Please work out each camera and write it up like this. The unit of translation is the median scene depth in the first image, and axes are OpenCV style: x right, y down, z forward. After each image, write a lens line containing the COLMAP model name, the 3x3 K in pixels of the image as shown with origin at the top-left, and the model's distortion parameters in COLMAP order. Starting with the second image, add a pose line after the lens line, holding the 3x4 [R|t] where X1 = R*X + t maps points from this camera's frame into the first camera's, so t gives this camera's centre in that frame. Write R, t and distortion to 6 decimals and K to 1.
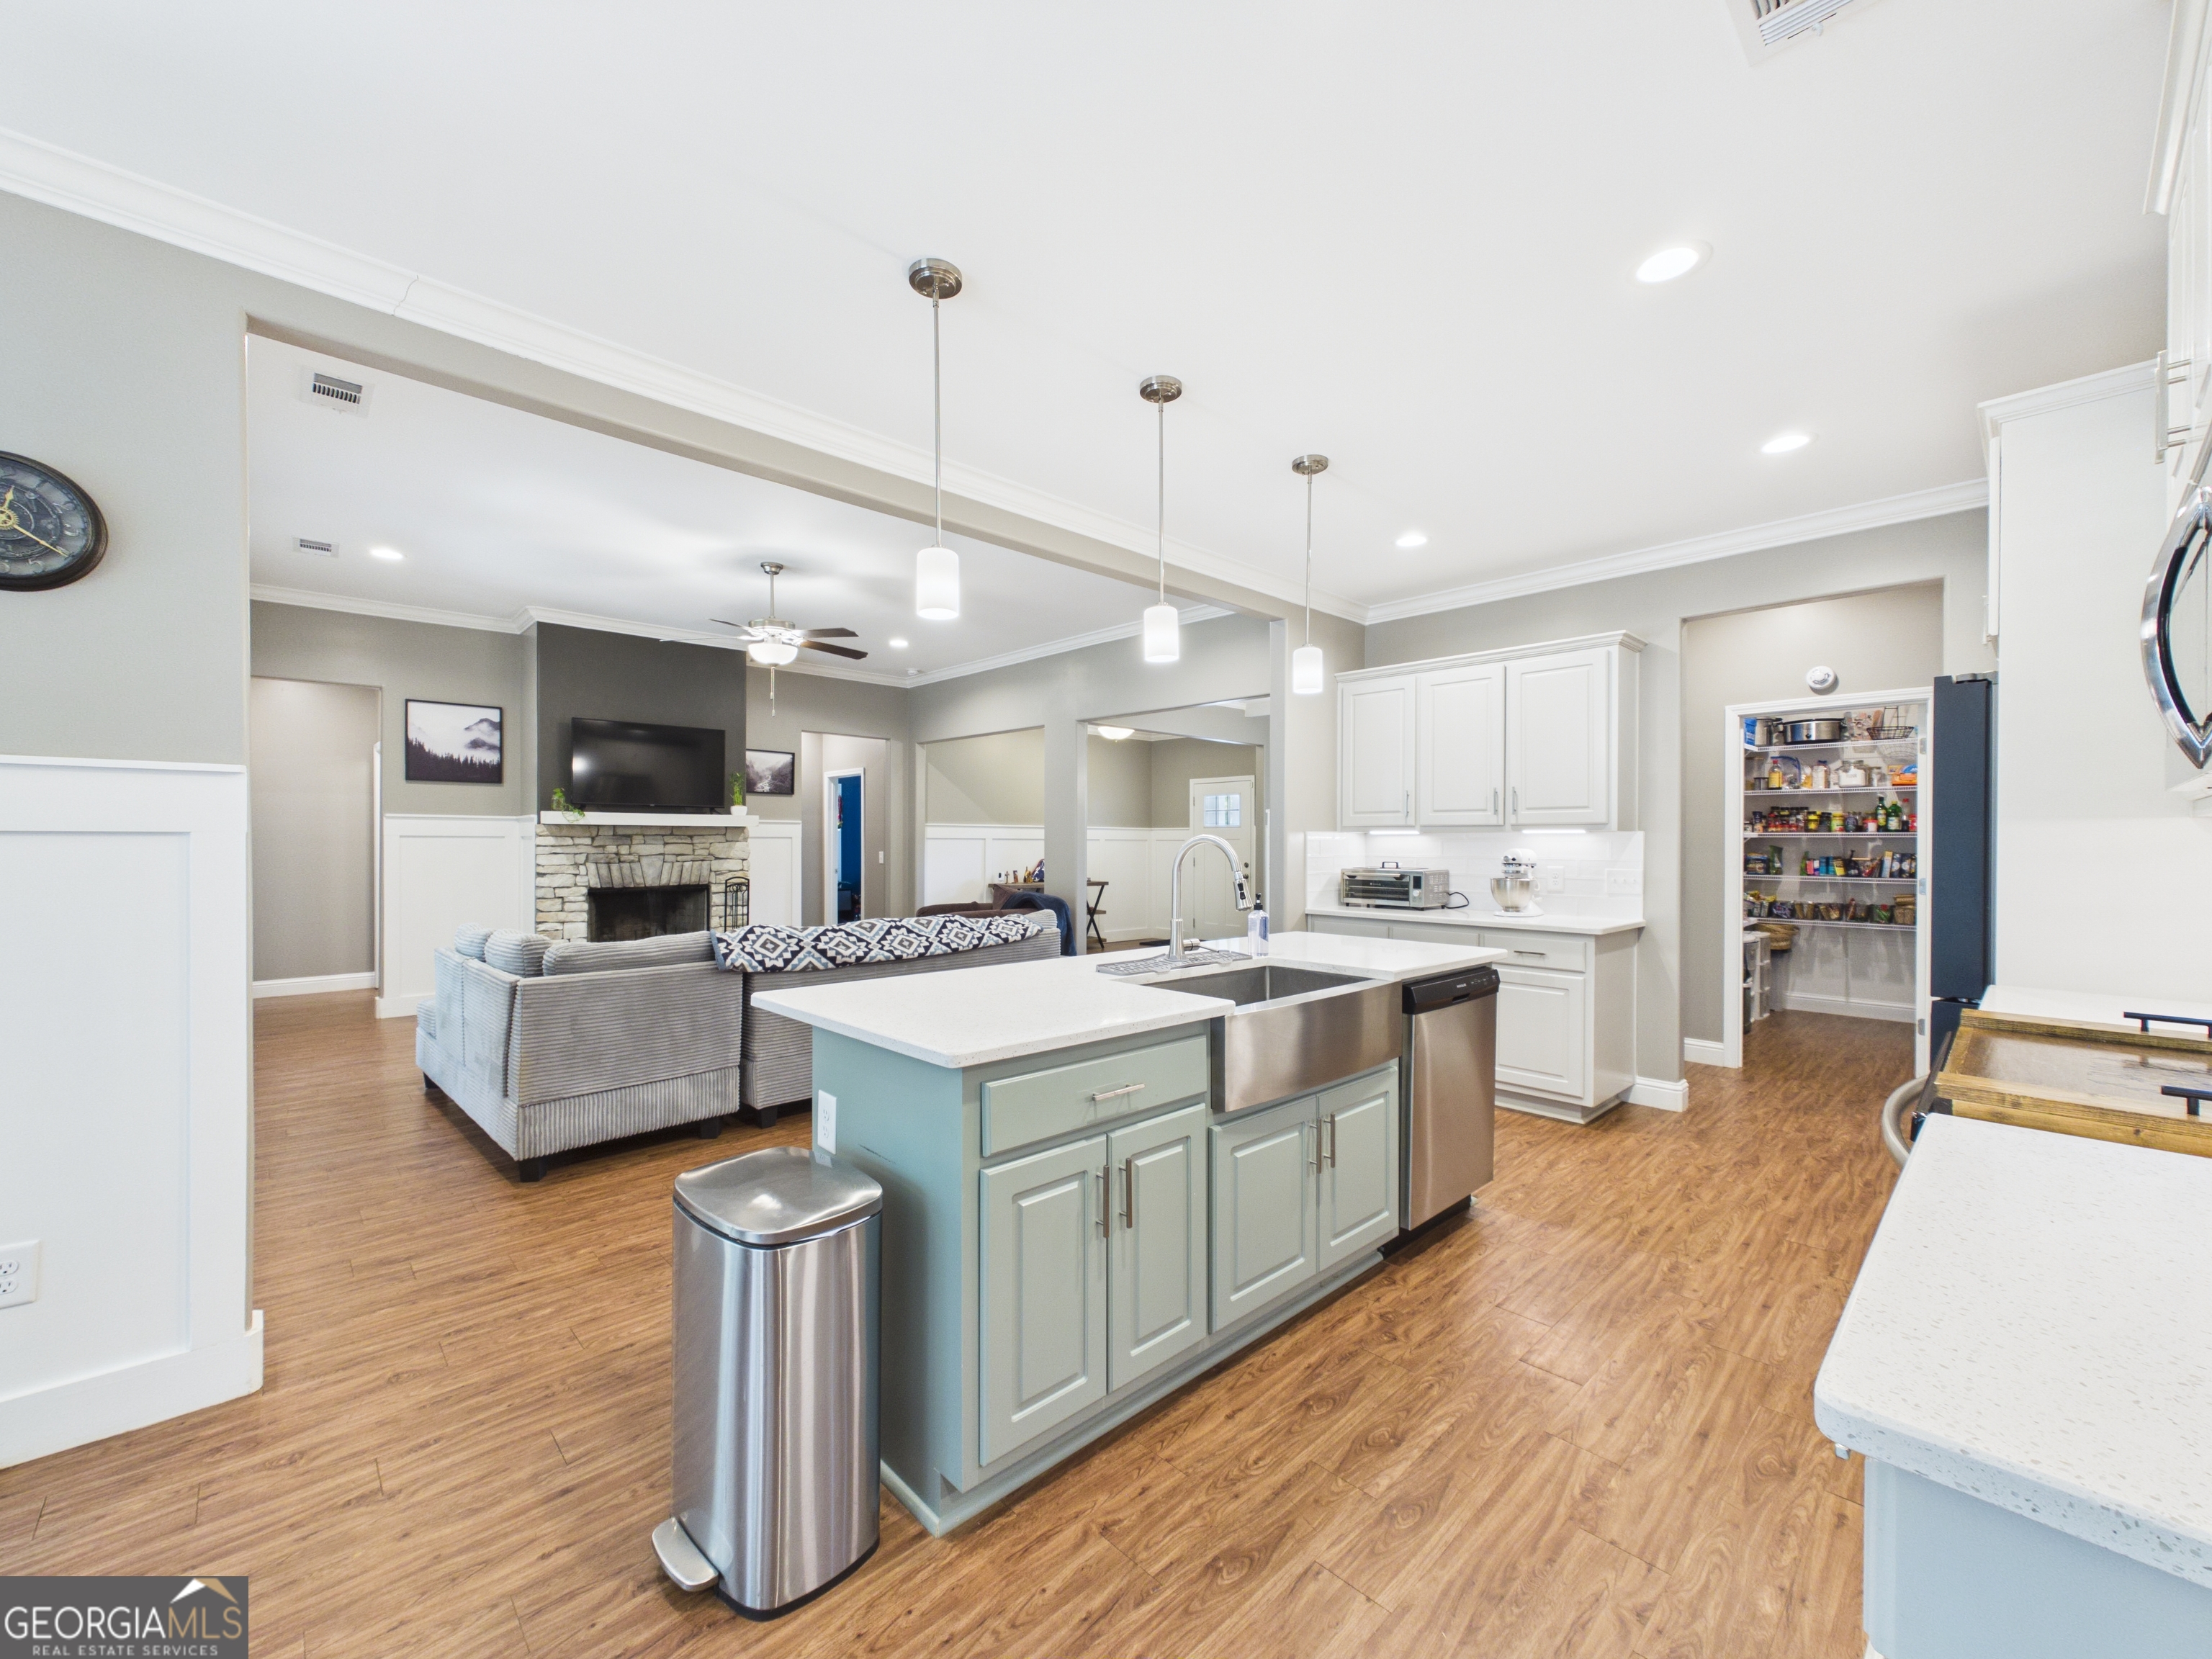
lens RADIAL K [[894.4, 0, 1108.6], [0, 894.4, 841.4], [0, 0, 1]] dist [0.001444, -0.000010]
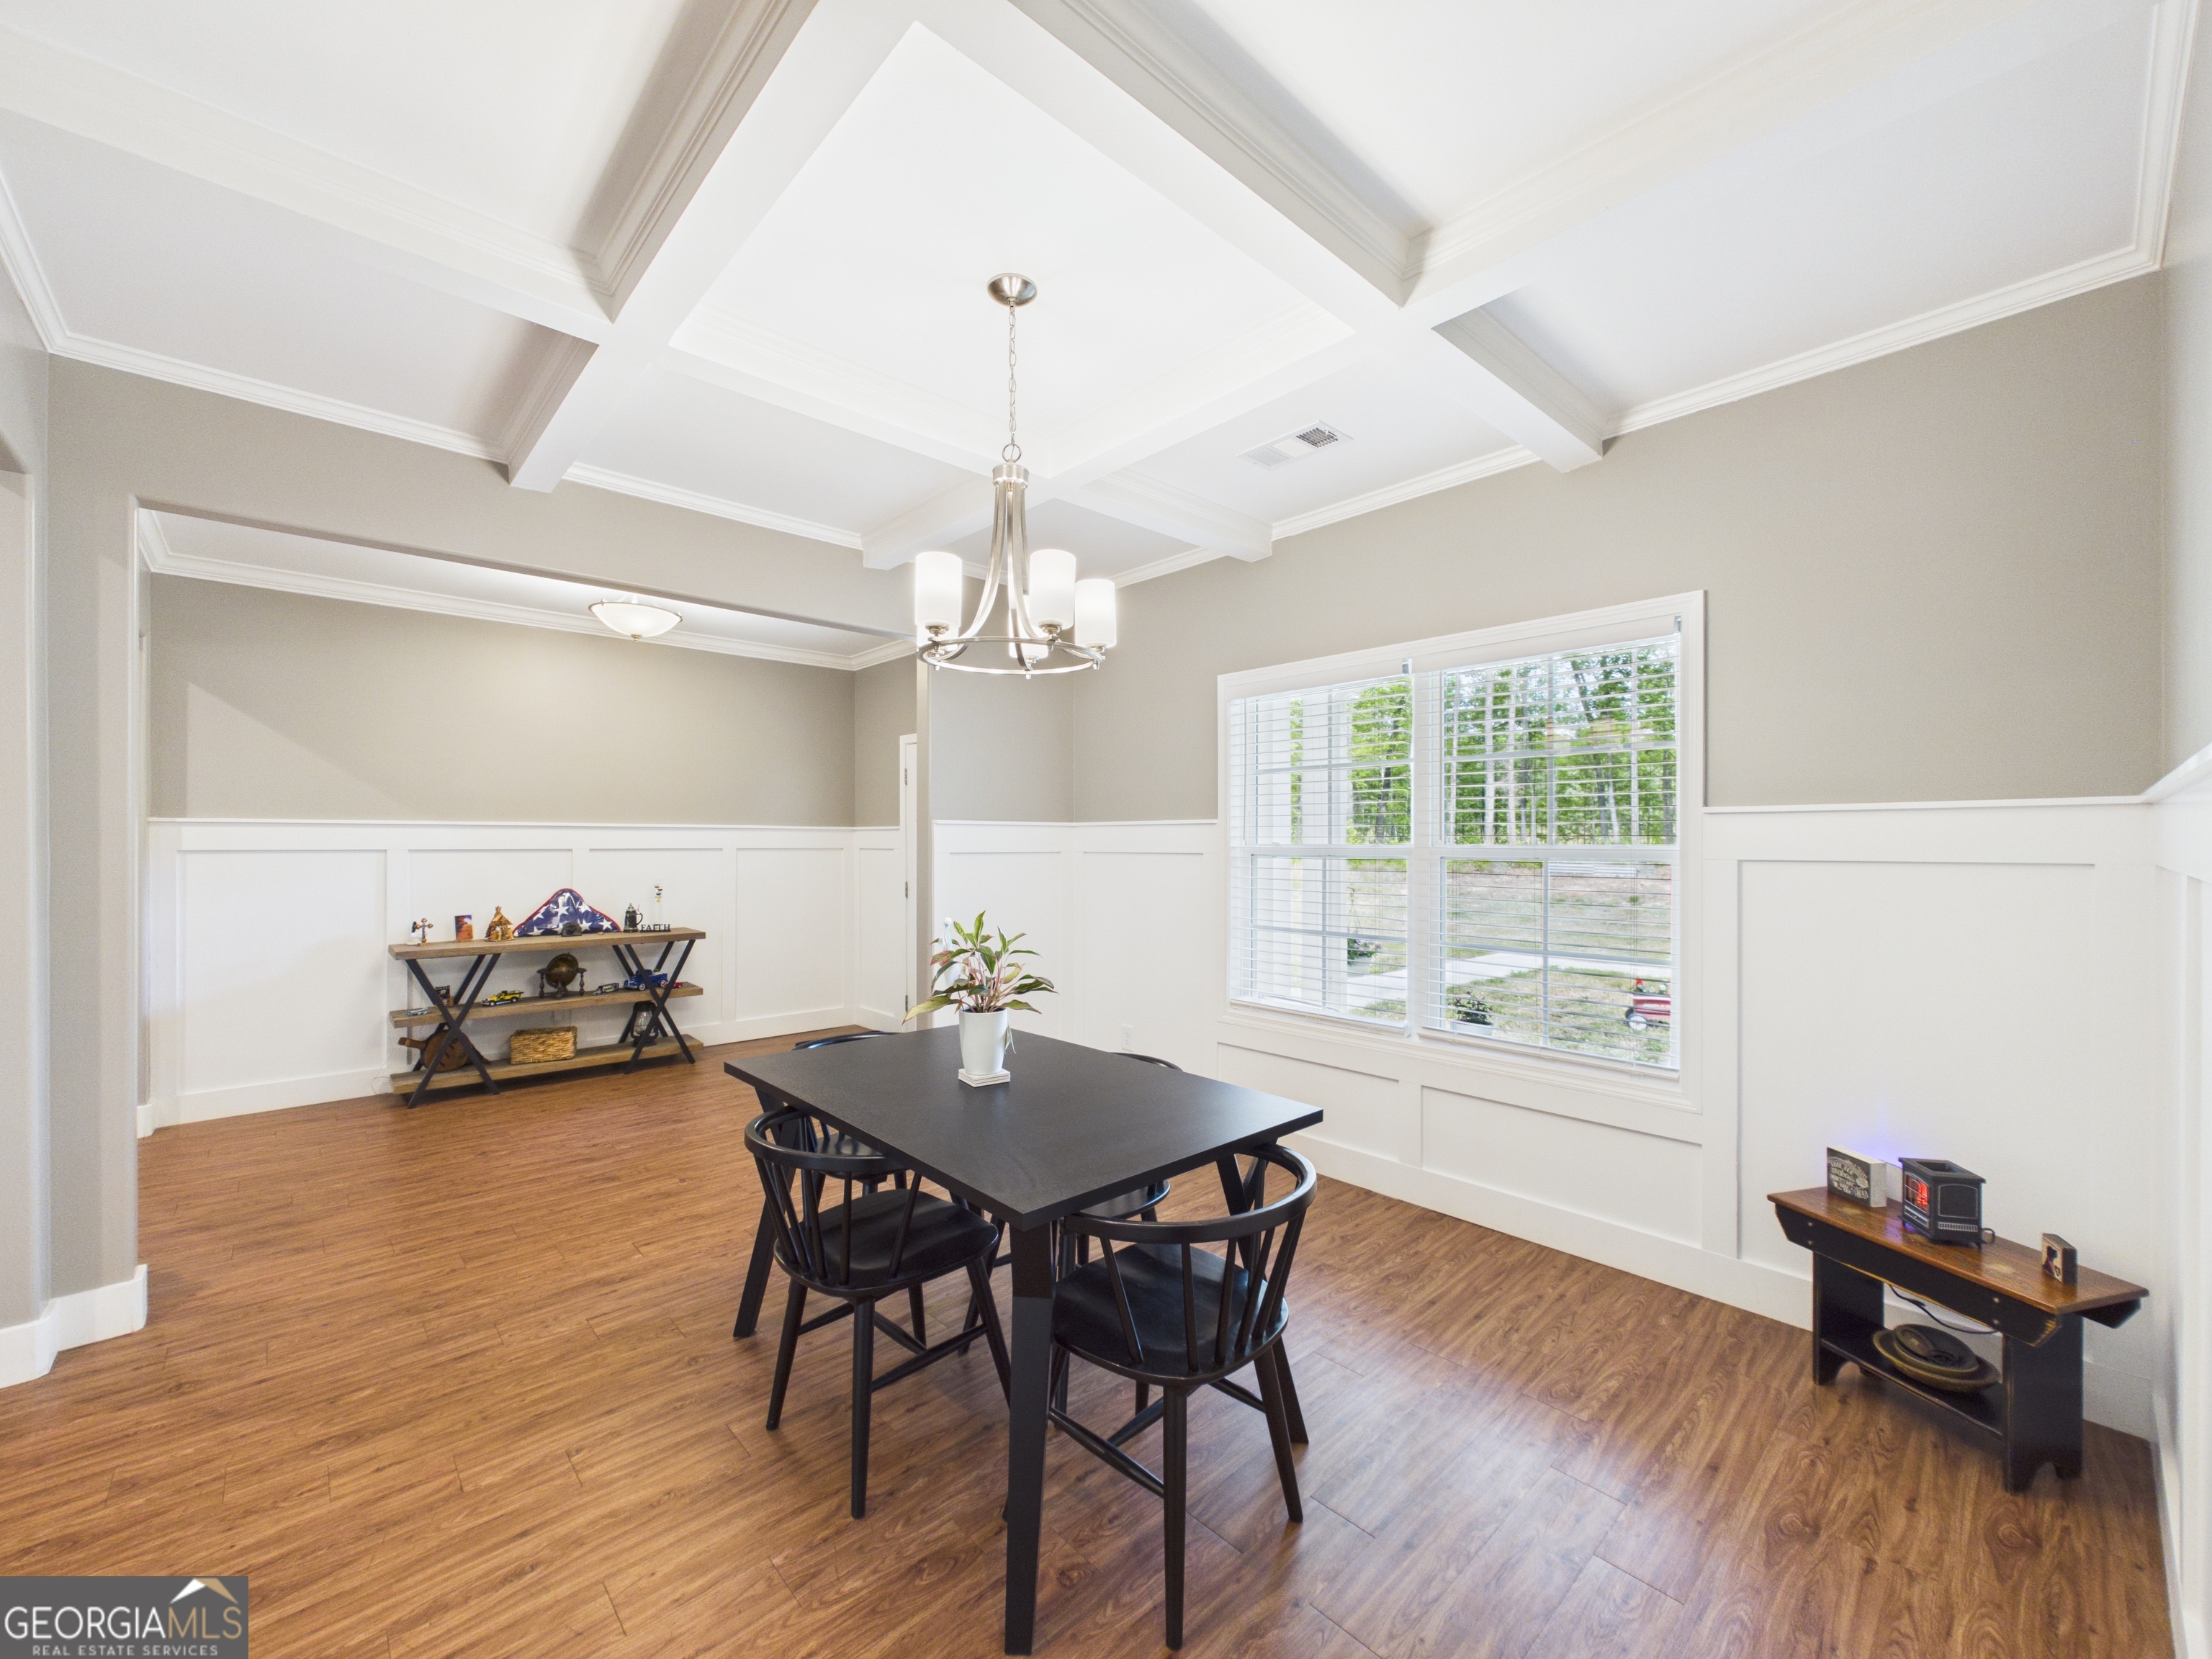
lens RADIAL K [[894.4, 0, 1096.0], [0, 894.4, 849.7], [0, 0, 1]] dist [0.001444, -0.000010]
pose [[0.999580, -0.005948, -0.028346, 0.372164], [0.006116, 0.999964, 0.005838, -0.005351], [0.028311, -0.006009, 0.999581, 0.780670]]
